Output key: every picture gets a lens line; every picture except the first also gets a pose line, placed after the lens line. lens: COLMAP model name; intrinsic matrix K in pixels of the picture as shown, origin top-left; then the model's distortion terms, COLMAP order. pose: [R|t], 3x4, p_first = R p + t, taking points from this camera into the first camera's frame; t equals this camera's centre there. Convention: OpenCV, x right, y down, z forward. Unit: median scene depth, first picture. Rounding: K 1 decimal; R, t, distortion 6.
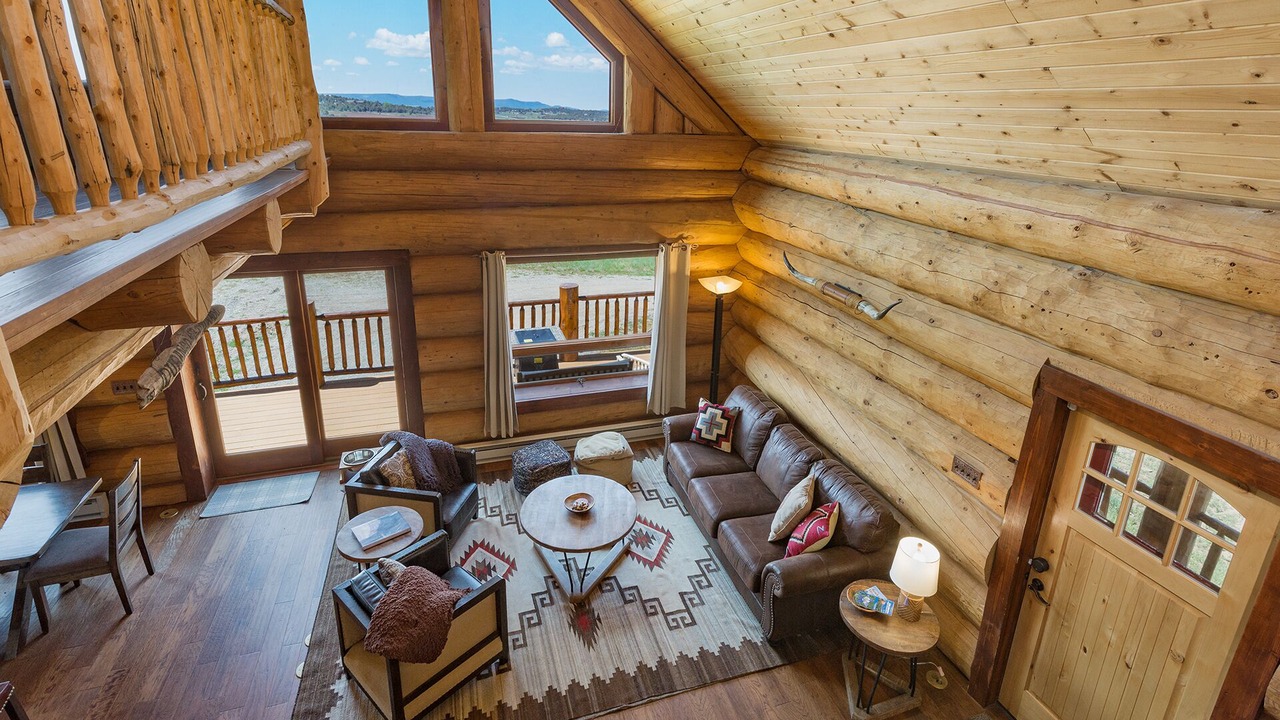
lens RADIAL K [[639.6, 0, 716.5], [0, 639.6, 325.7], [0, 0, 1]] dist [-0.000155, 0.000266]
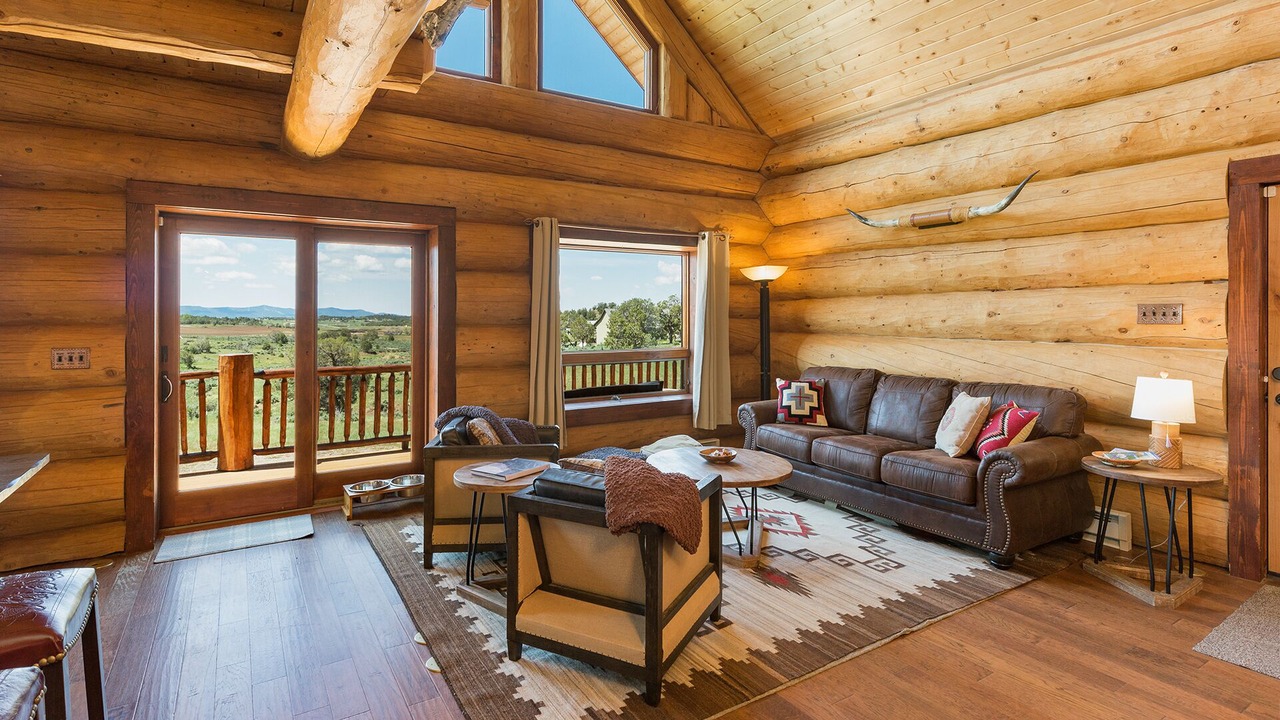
lens RADIAL K [[639.6, 0, 694.7], [0, 639.6, 324.0], [0, 0, 1]] dist [-0.000155, 0.000266]
pose [[0.971415, -0.071936, 0.226225, -0.356079], [0.135690, 0.950213, -0.280505, 0.295781], [-0.194783, 0.303183, 0.932813, 0.175713]]
